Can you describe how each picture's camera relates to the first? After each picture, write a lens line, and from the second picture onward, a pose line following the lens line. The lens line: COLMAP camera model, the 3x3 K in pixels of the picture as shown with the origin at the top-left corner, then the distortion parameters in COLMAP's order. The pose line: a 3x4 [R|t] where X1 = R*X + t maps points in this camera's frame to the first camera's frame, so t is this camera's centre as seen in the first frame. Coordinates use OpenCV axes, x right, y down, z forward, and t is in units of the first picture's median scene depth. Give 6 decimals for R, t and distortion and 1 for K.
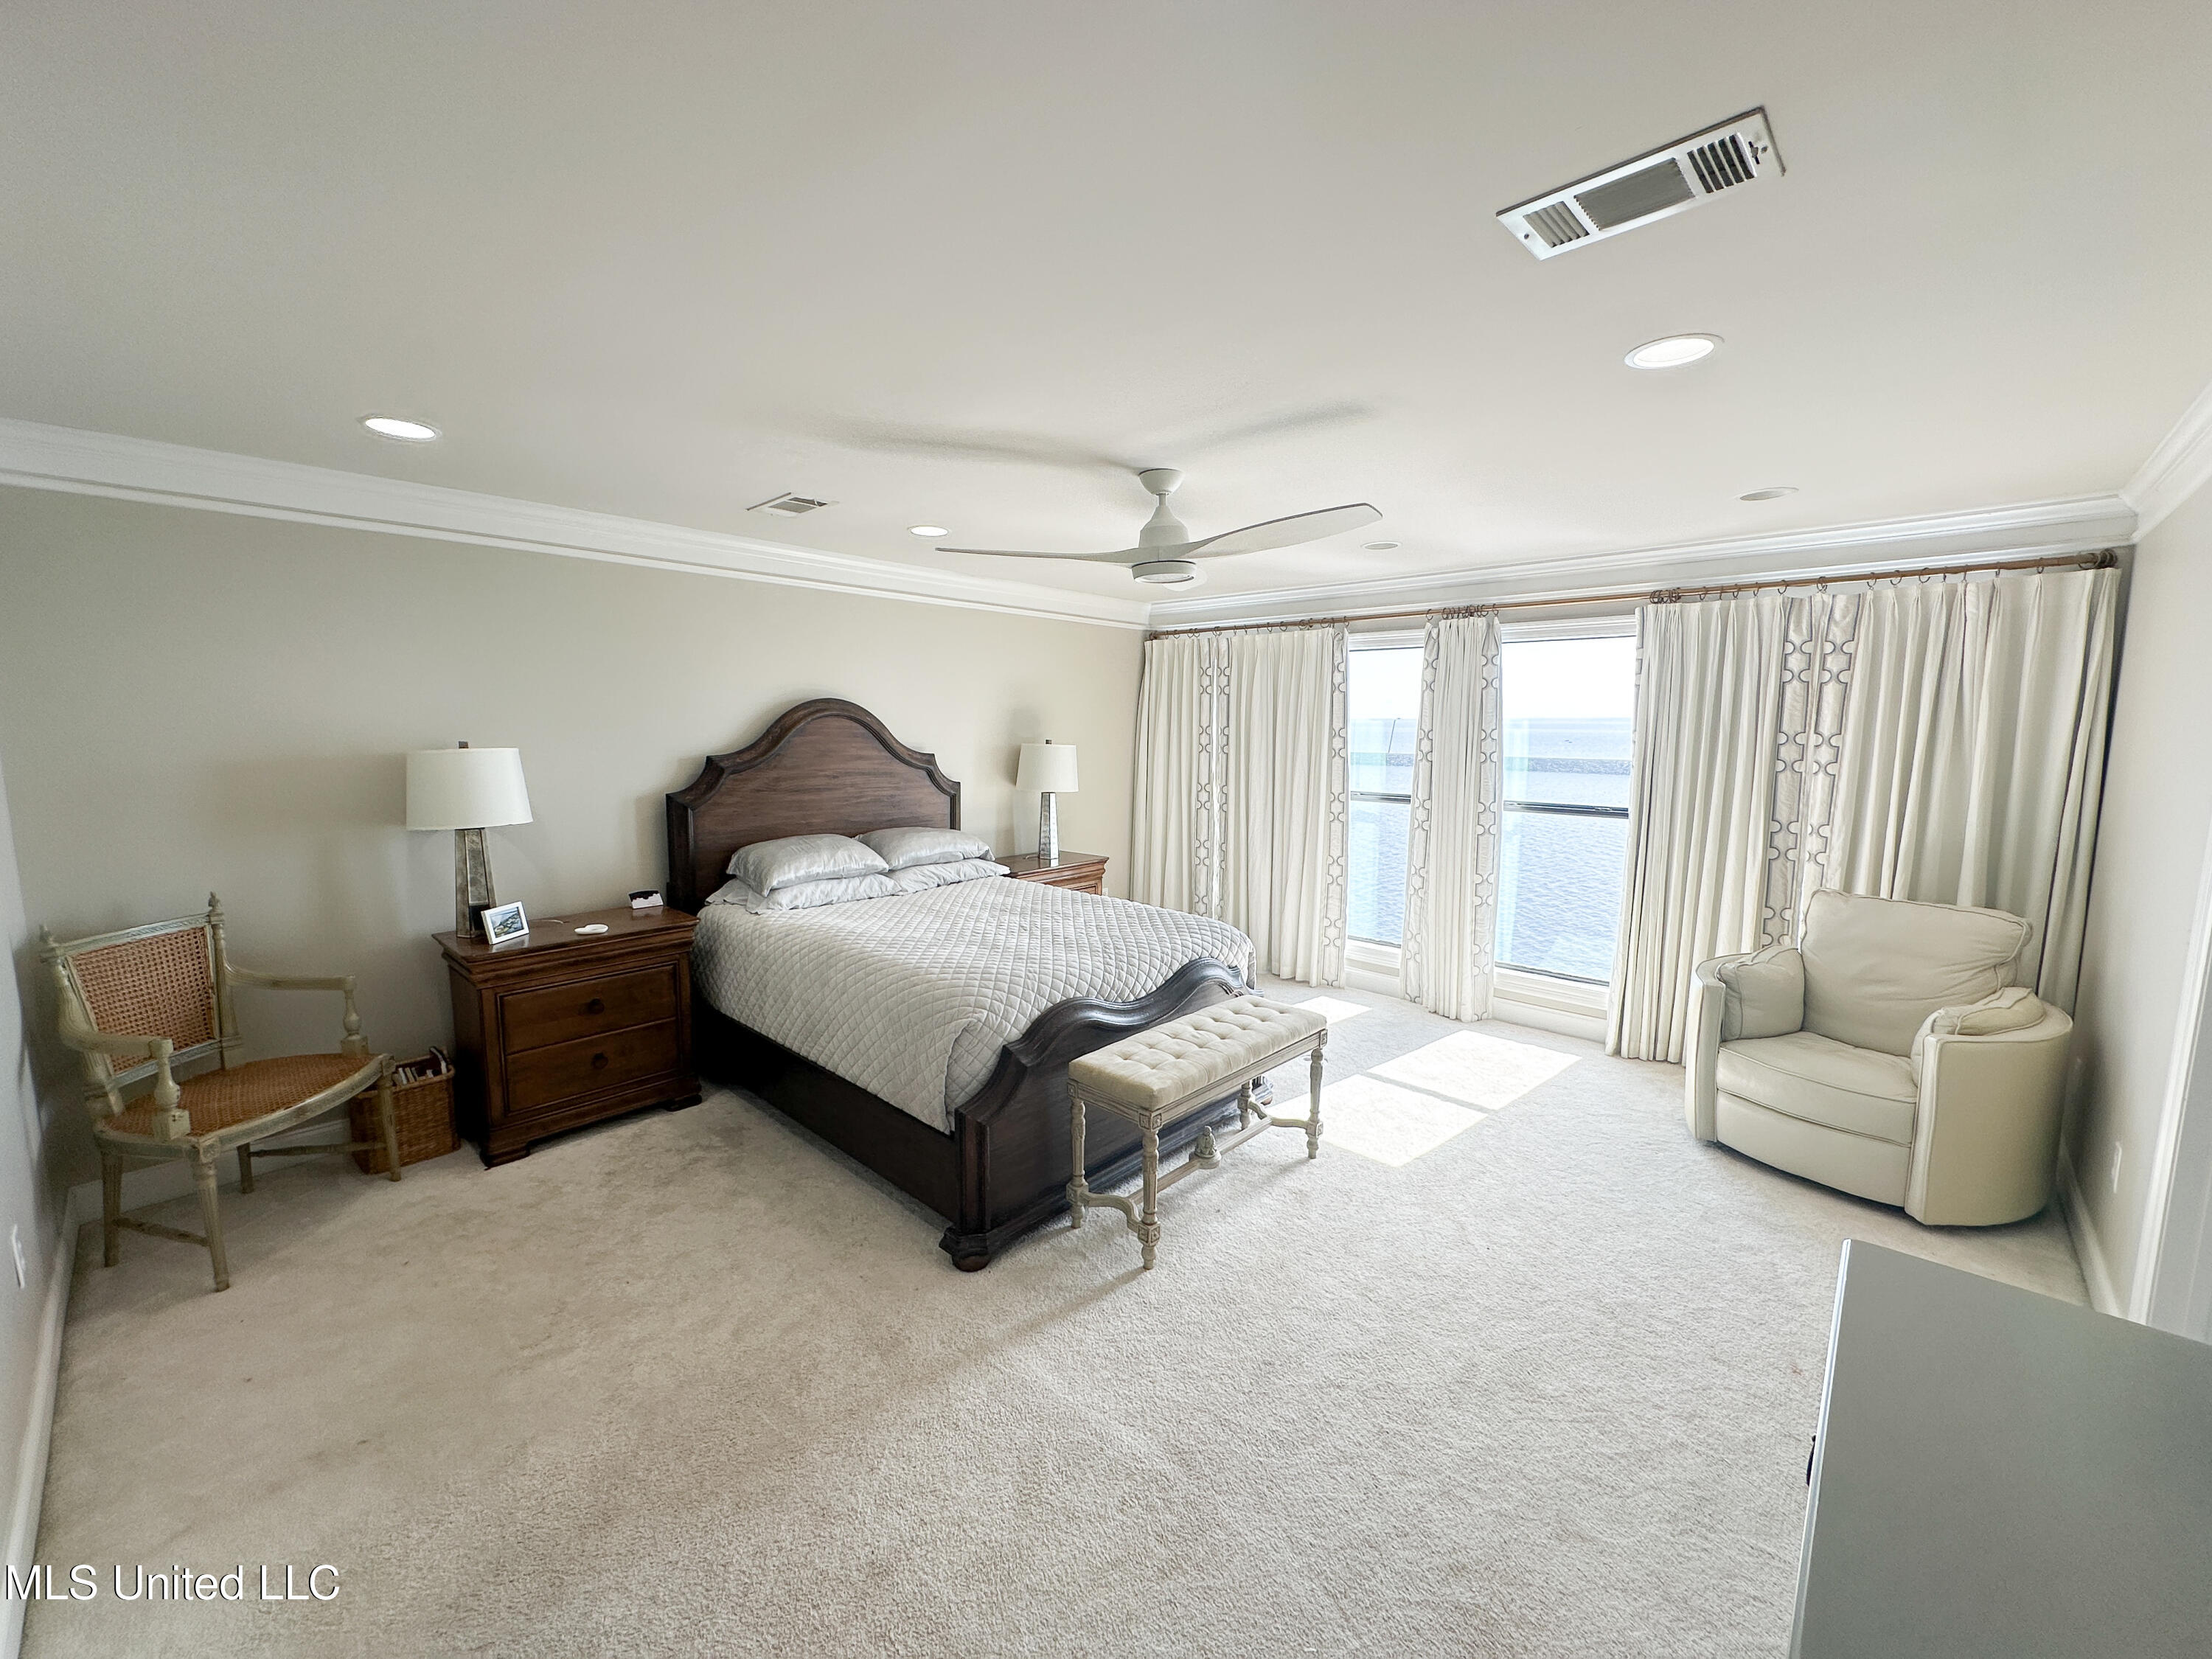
lens RADIAL K [[886.5, 0, 1106.0], [0, 886.5, 829.5], [0, 0, 1]] dist [-0.001585, -0.000217]
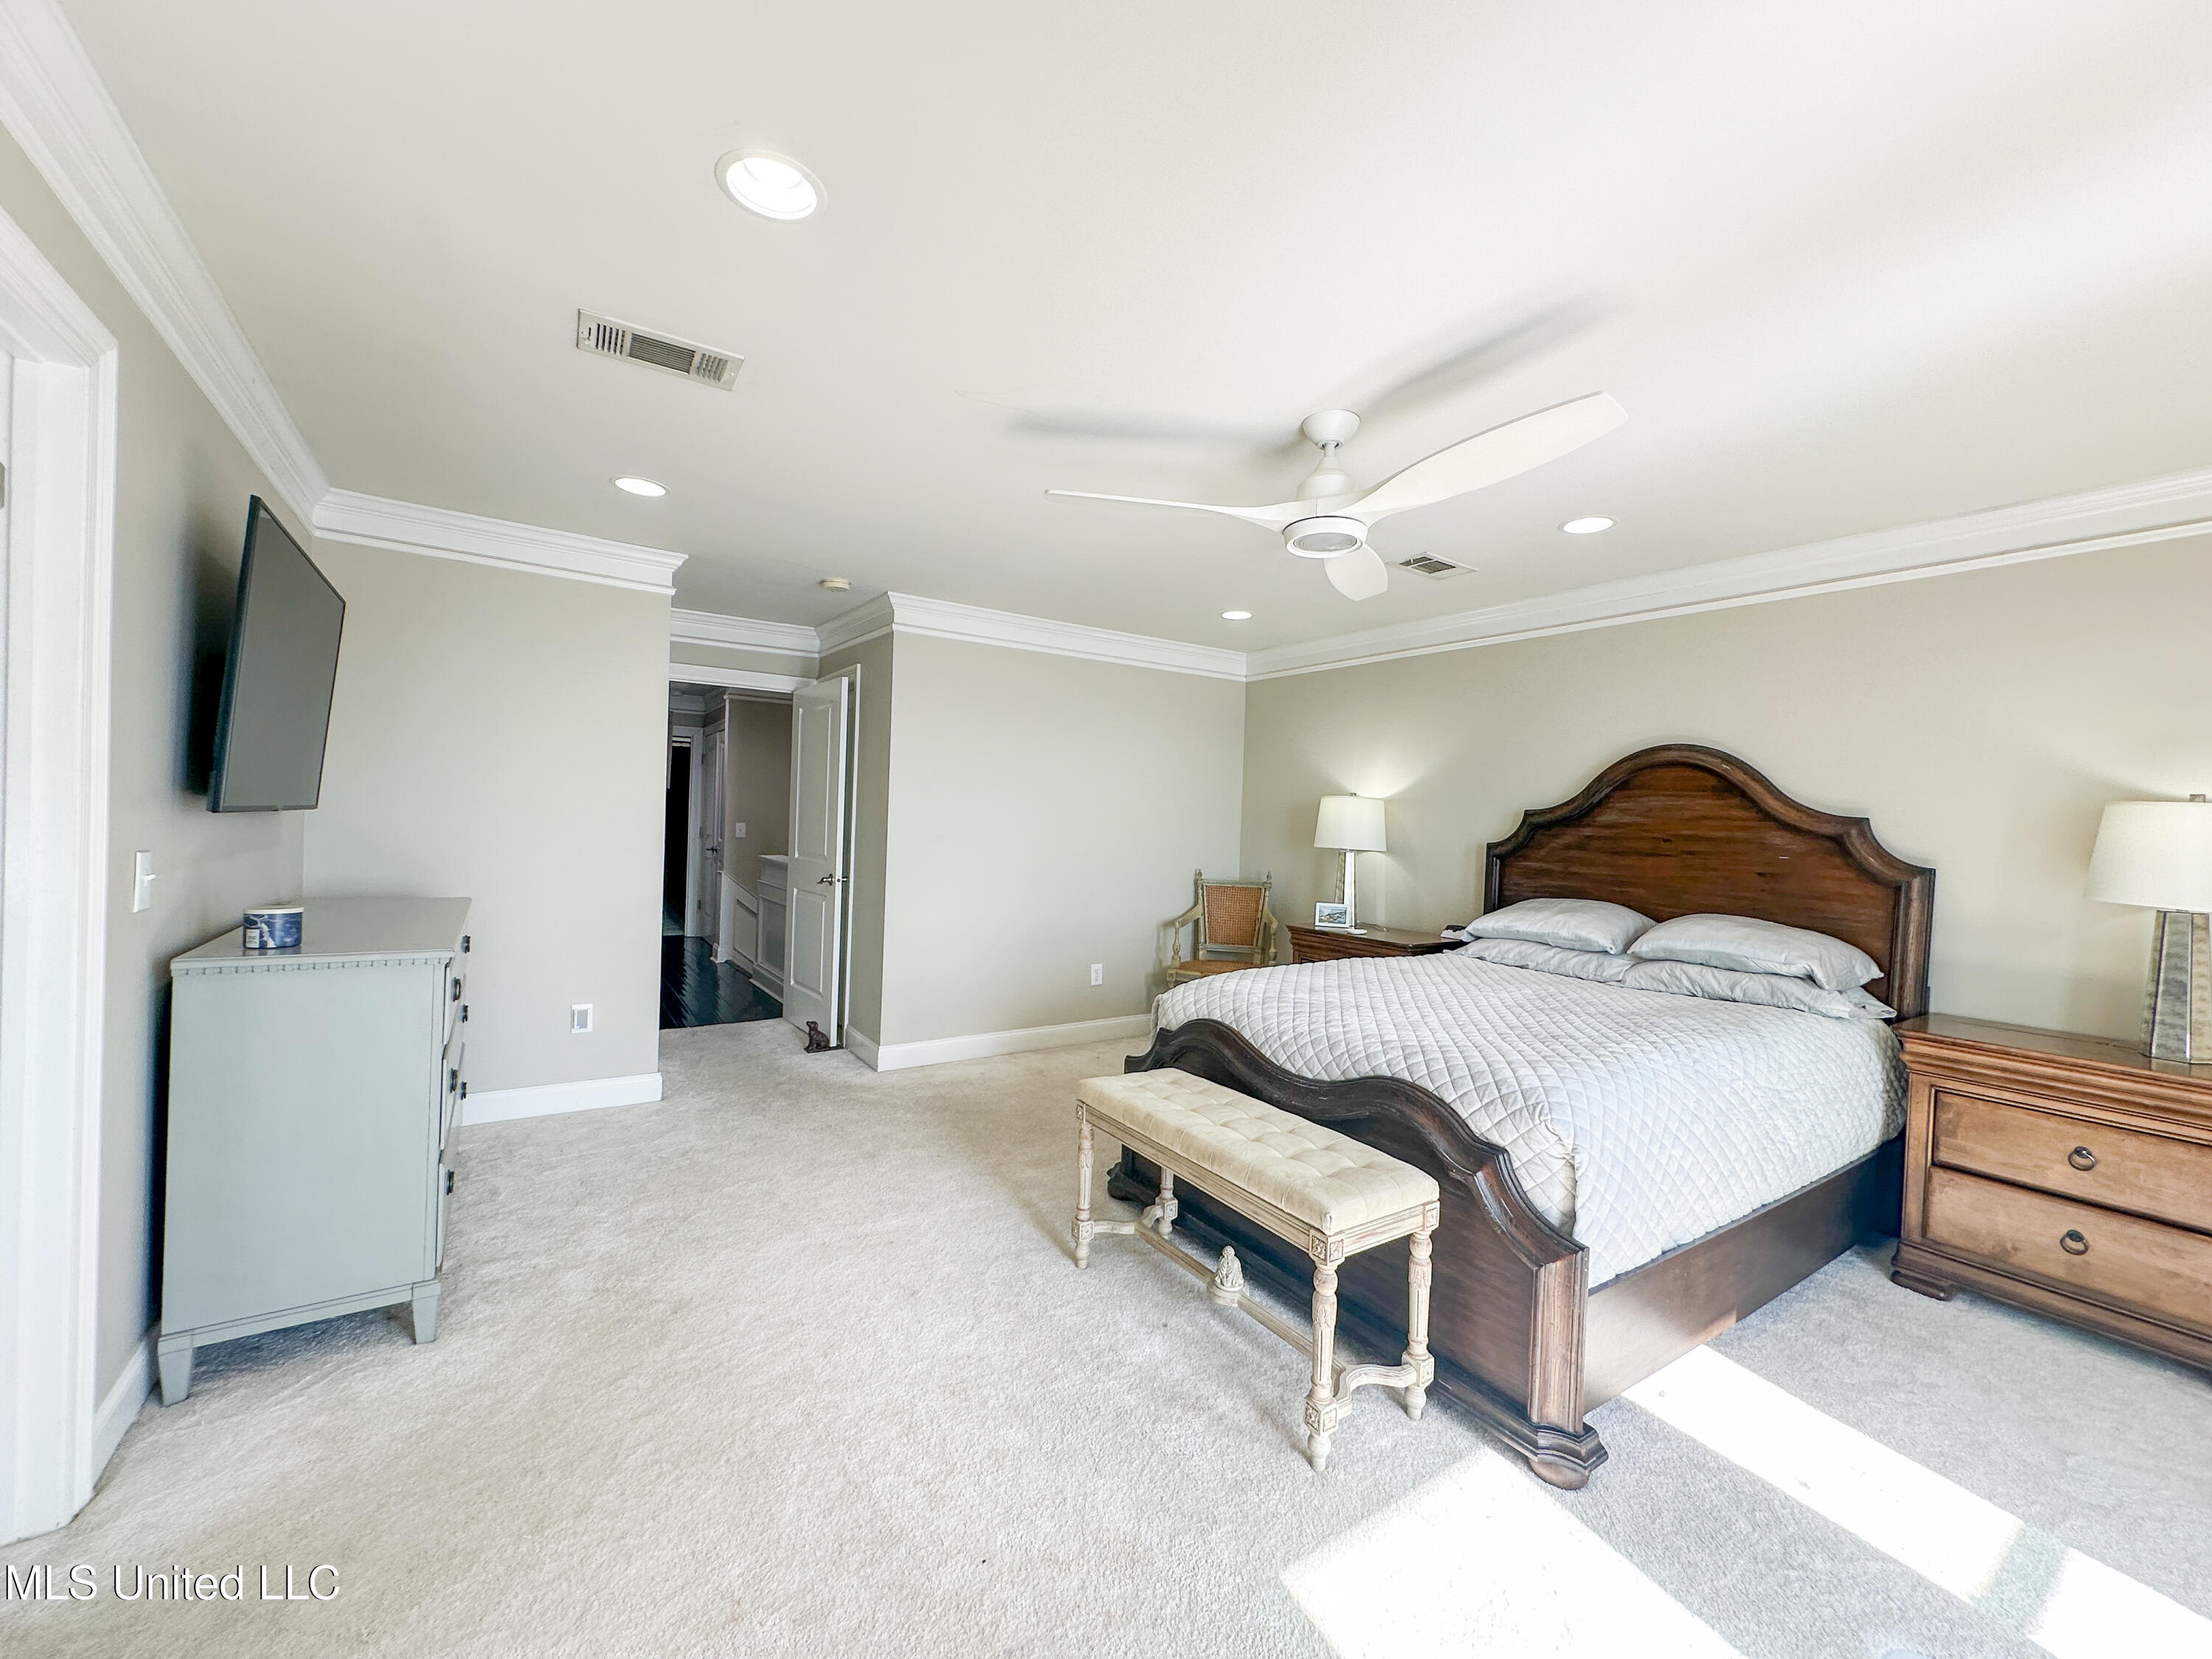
lens RADIAL K [[886.5, 0, 1106.0], [0, 886.5, 829.5], [0, 0, 1]] dist [-0.001585, -0.000217]
pose [[-0.222763, -0.005049, -0.974860, 0.659547], [-0.160345, 0.986557, 0.031530, -0.014920], [0.961596, 0.163338, -0.220578, 0.761776]]
